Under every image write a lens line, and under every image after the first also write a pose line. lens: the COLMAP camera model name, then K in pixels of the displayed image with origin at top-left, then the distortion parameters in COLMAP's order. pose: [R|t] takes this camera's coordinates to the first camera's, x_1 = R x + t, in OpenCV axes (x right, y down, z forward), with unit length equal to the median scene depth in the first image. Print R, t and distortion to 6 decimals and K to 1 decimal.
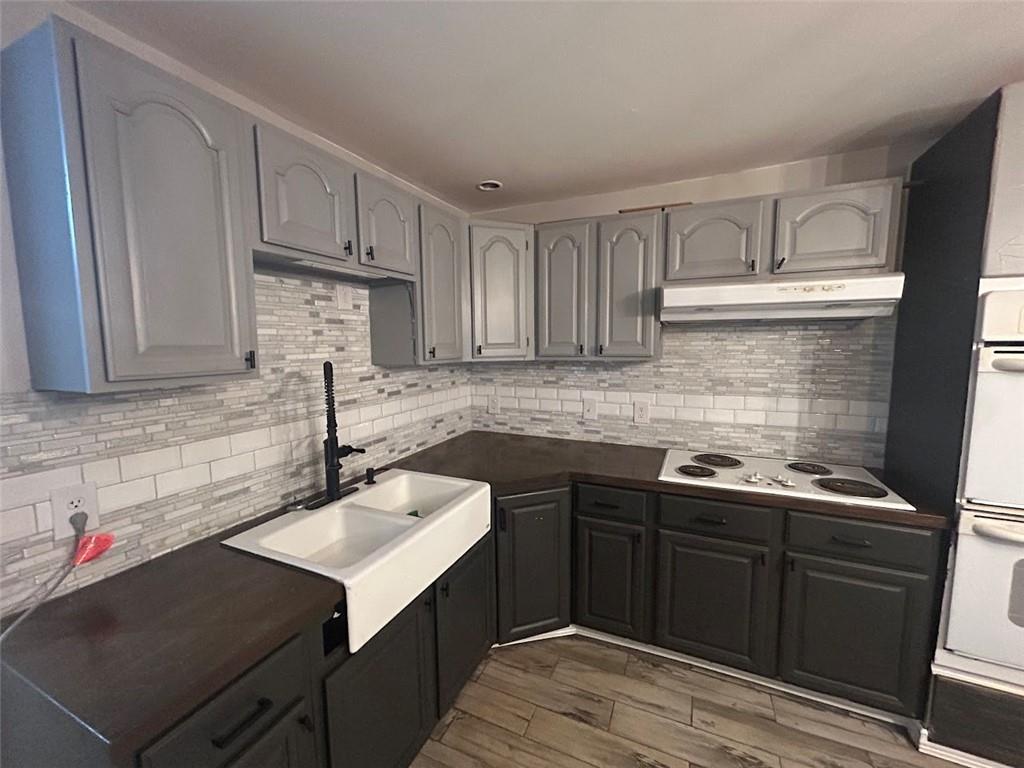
lens RADIAL K [[414.2, 0, 512.4], [0, 414.2, 384.8], [0, 0, 1]] dist [0.000012, -0.000337]
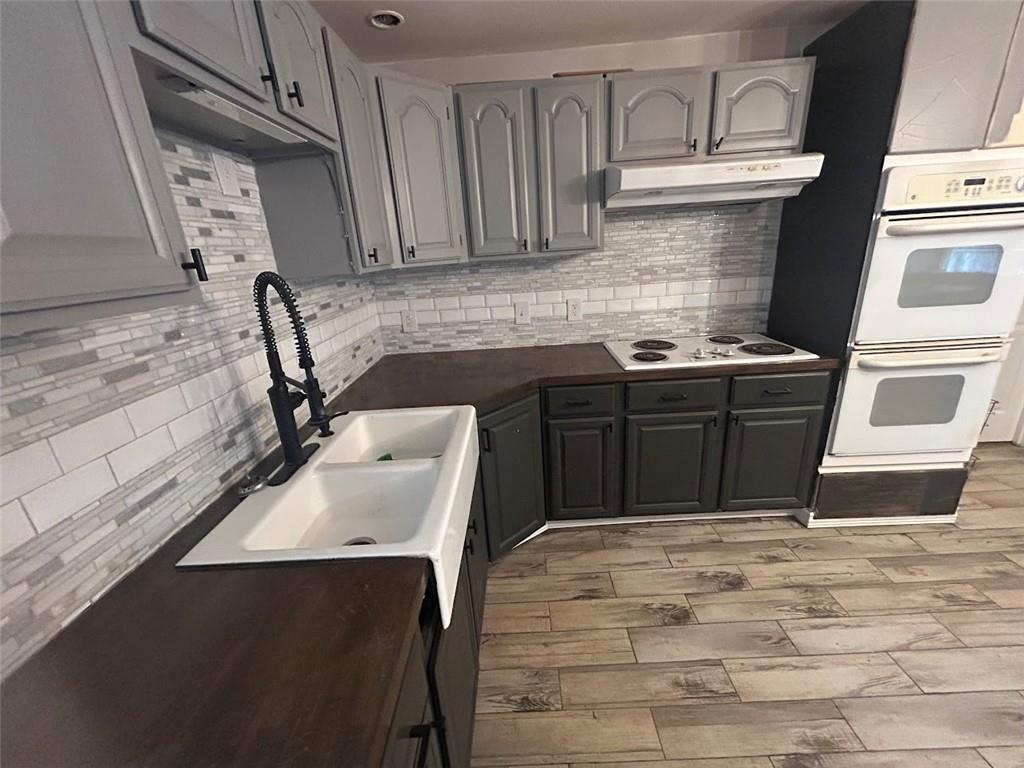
lens RADIAL K [[414.2, 0, 513.4], [0, 414.2, 383.7], [0, 0, 1]] dist [0.000012, -0.000337]
pose [[0.912998, -0.175849, 0.368119, -0.298409], [0.098992, 0.970858, 0.218257, 0.010268], [-0.395772, -0.162827, 0.903799, 0.180564]]
